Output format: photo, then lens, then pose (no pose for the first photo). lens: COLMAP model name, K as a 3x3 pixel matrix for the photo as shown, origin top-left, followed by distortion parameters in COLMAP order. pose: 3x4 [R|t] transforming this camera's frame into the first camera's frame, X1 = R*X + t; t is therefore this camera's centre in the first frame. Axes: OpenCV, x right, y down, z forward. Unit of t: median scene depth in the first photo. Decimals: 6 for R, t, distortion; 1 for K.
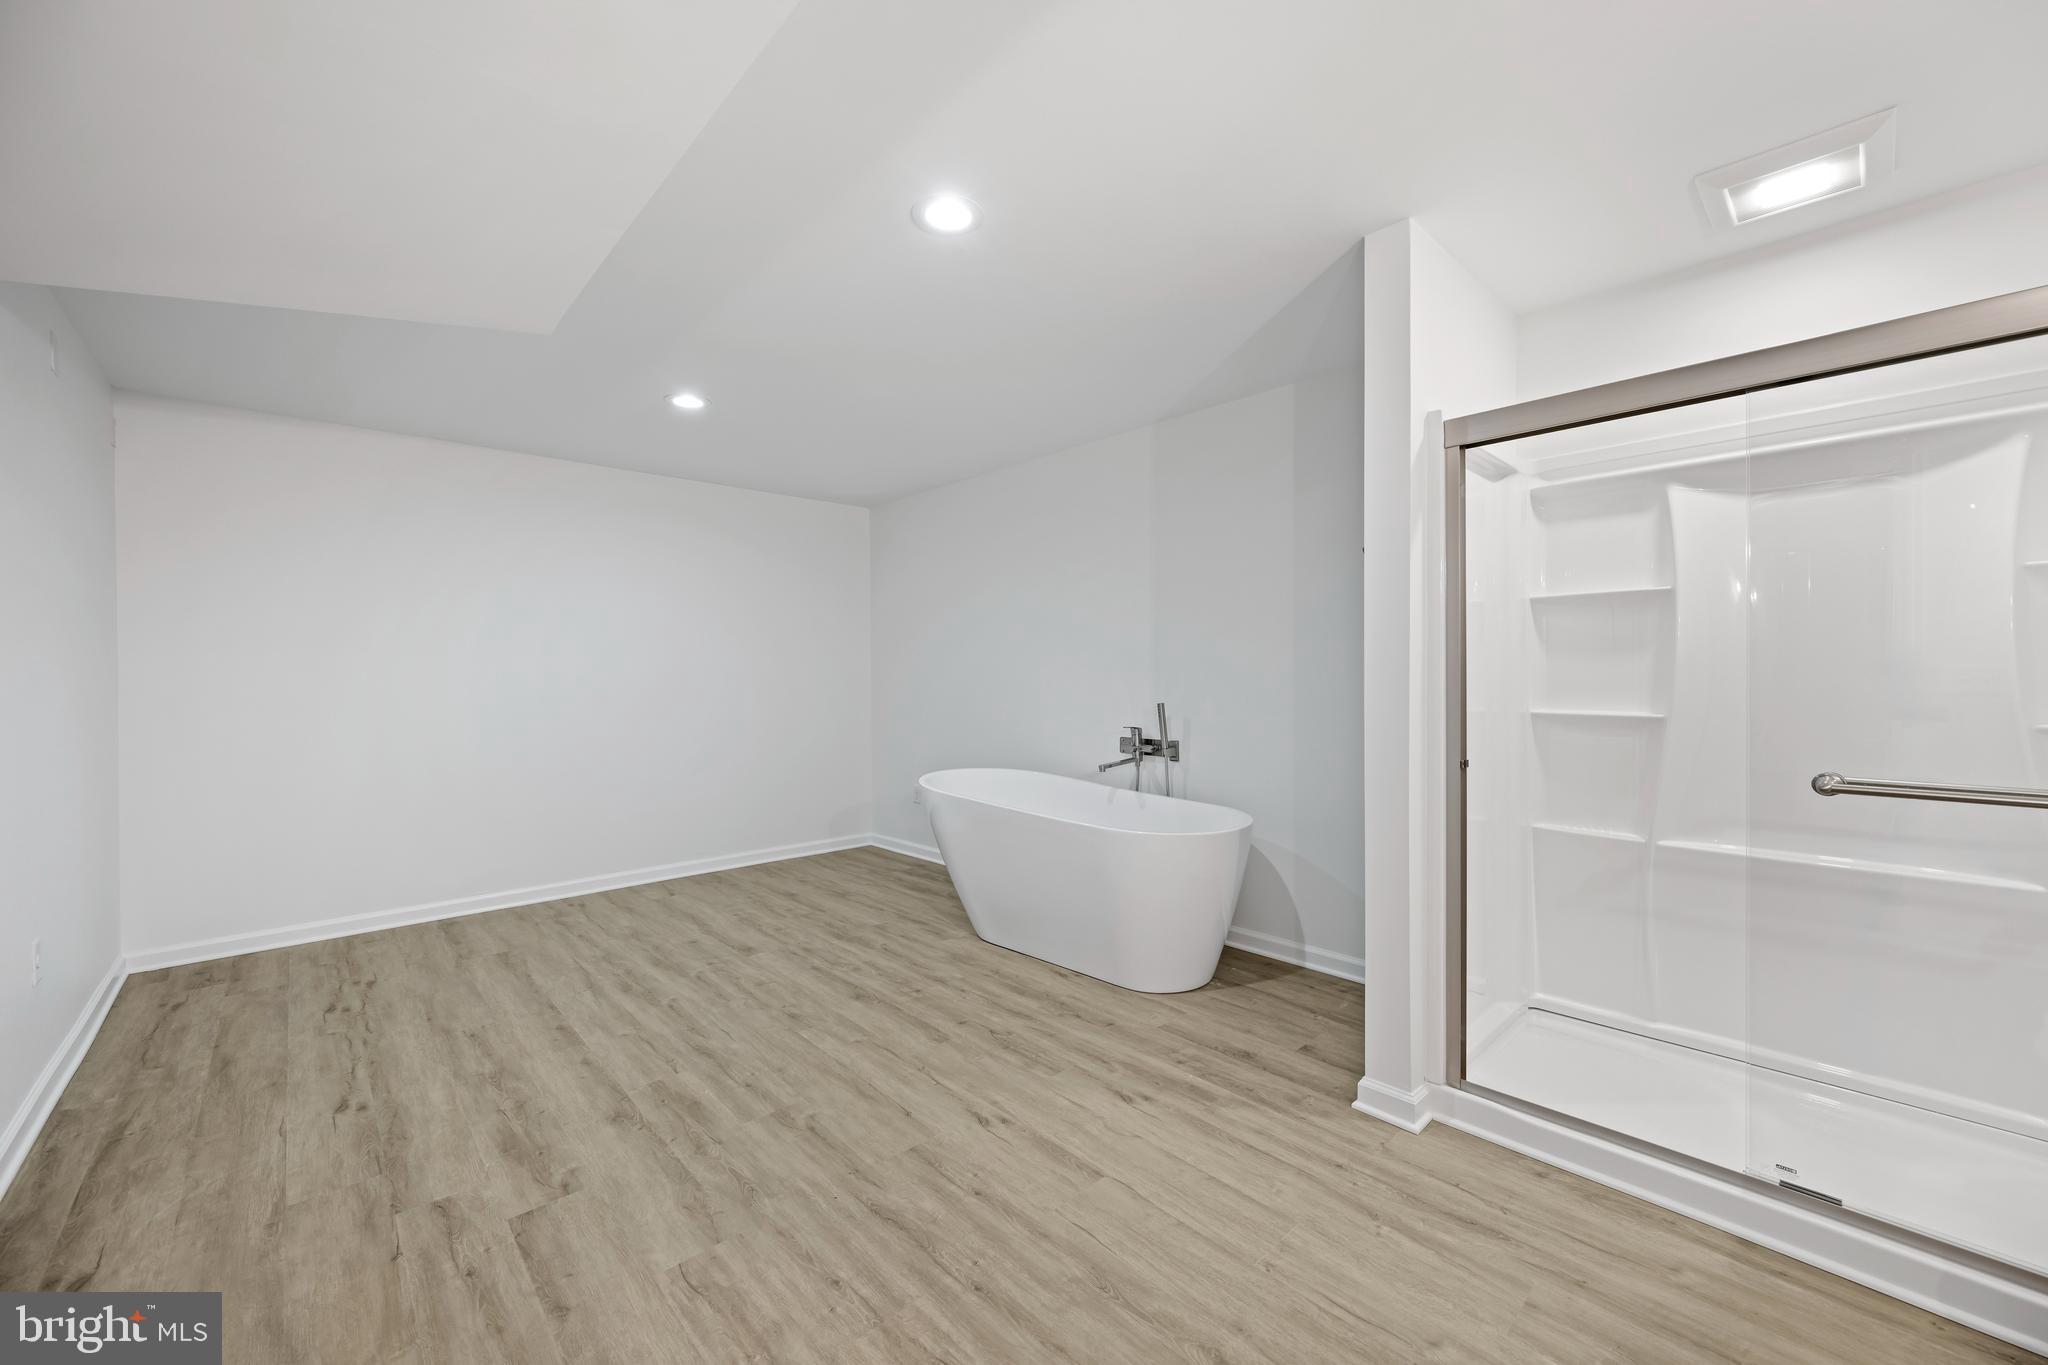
lens RADIAL K [[811.2, 0, 1024.8], [0, 811.2, 679.1], [0, 0, 1]] dist [0.001320, 0.000394]
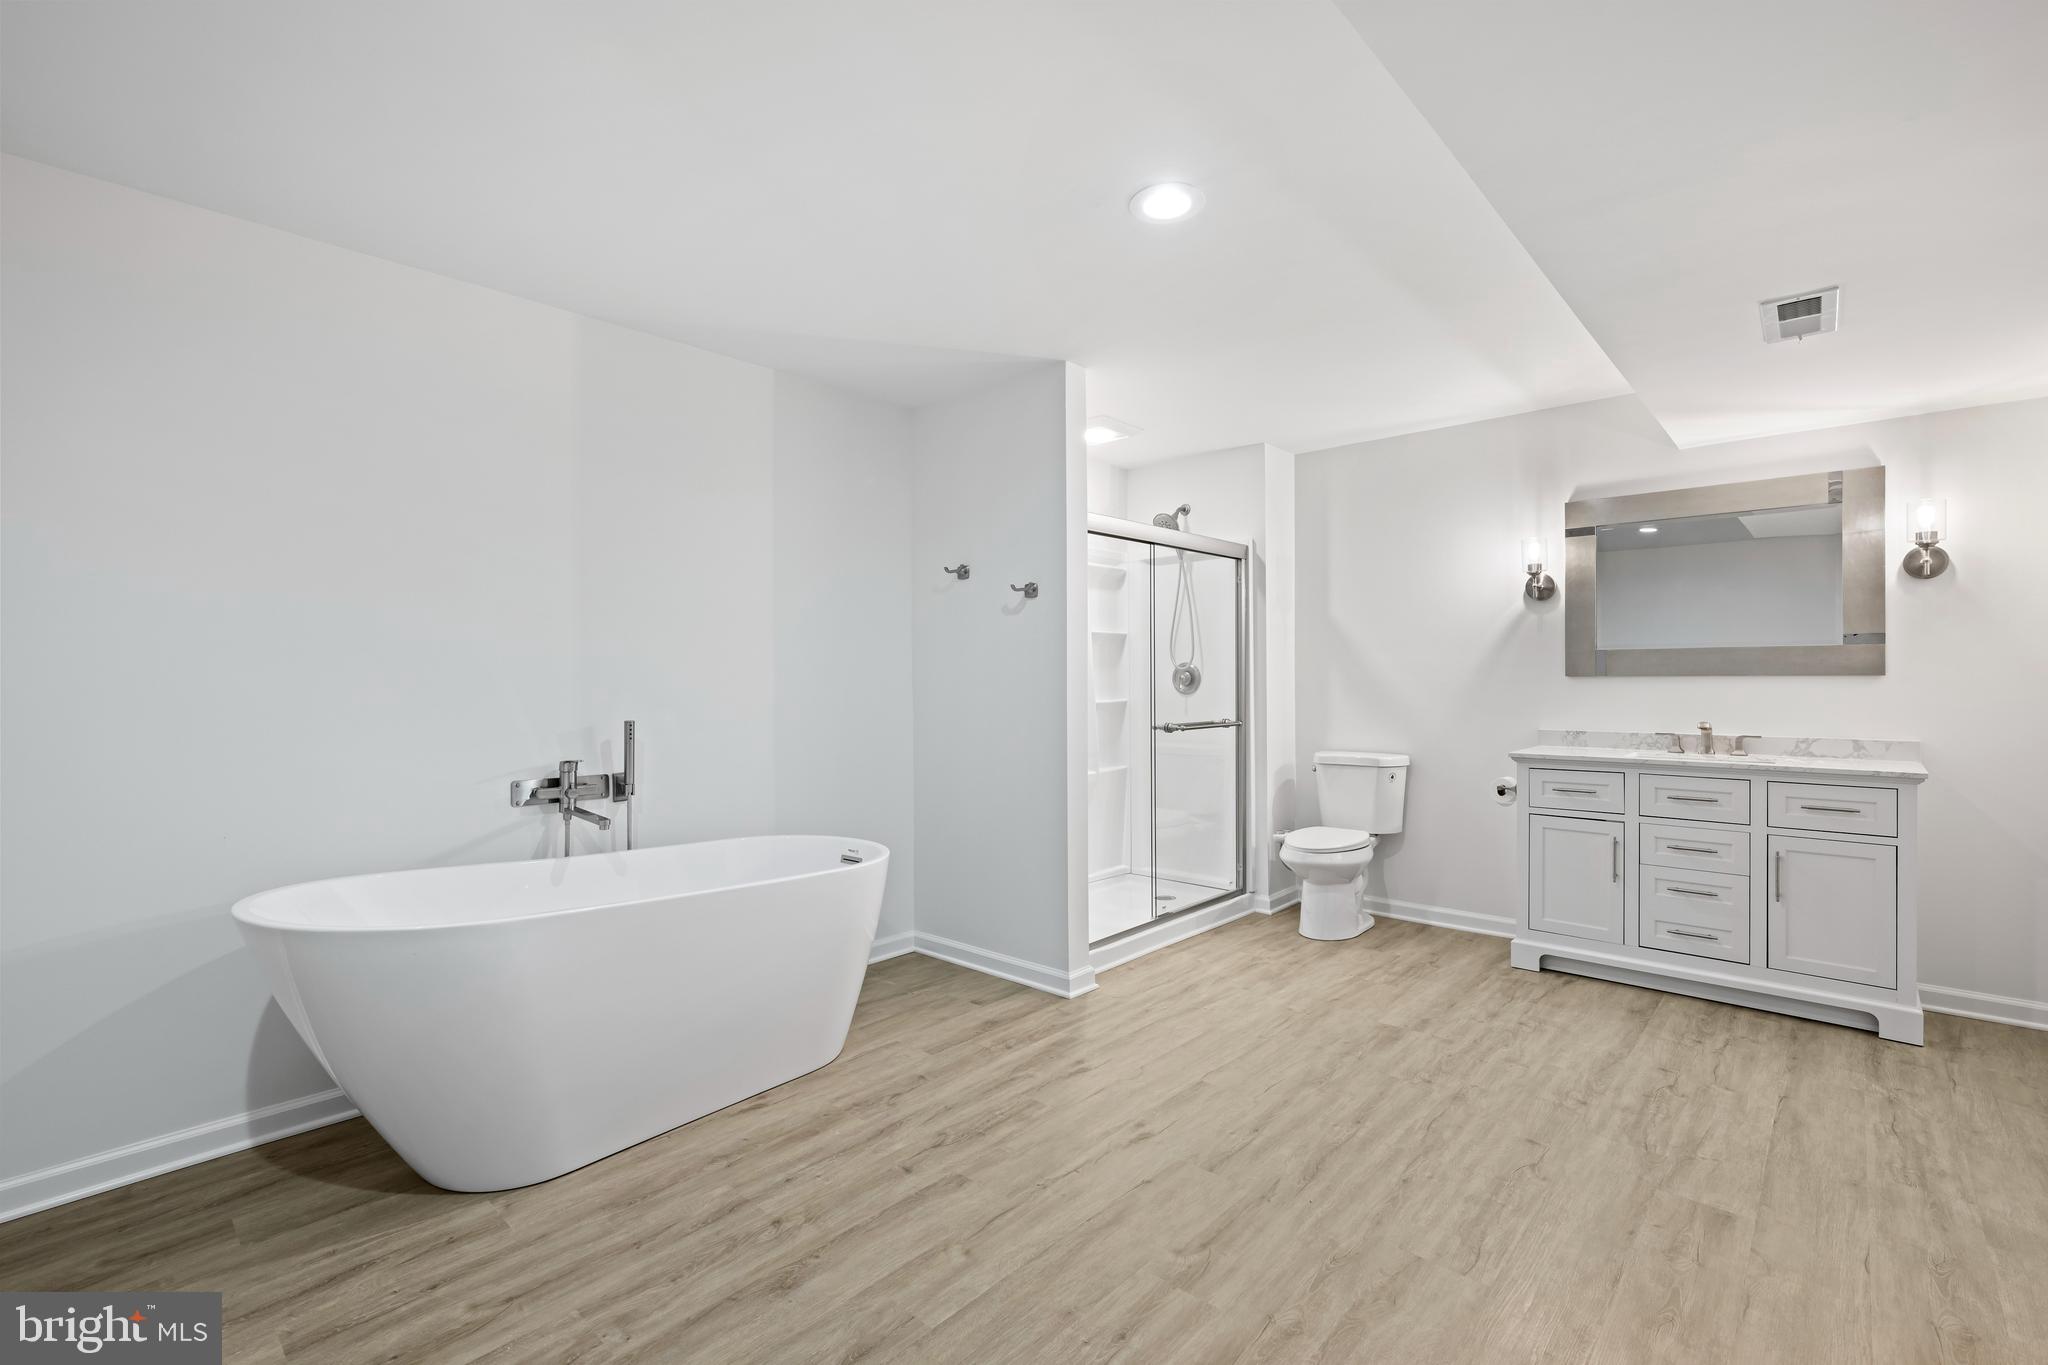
lens RADIAL K [[907.6, 0, 1024.3], [0, 907.6, 682.4], [0, 0, 1]] dist [0.002953, 0.000087]
pose [[-0.094979, 0.002672, 0.995476, -1.019640], [0.010415, 0.999944, -0.001691, 0.001469], [-0.995425, 0.010207, -0.095002, 1.128193]]
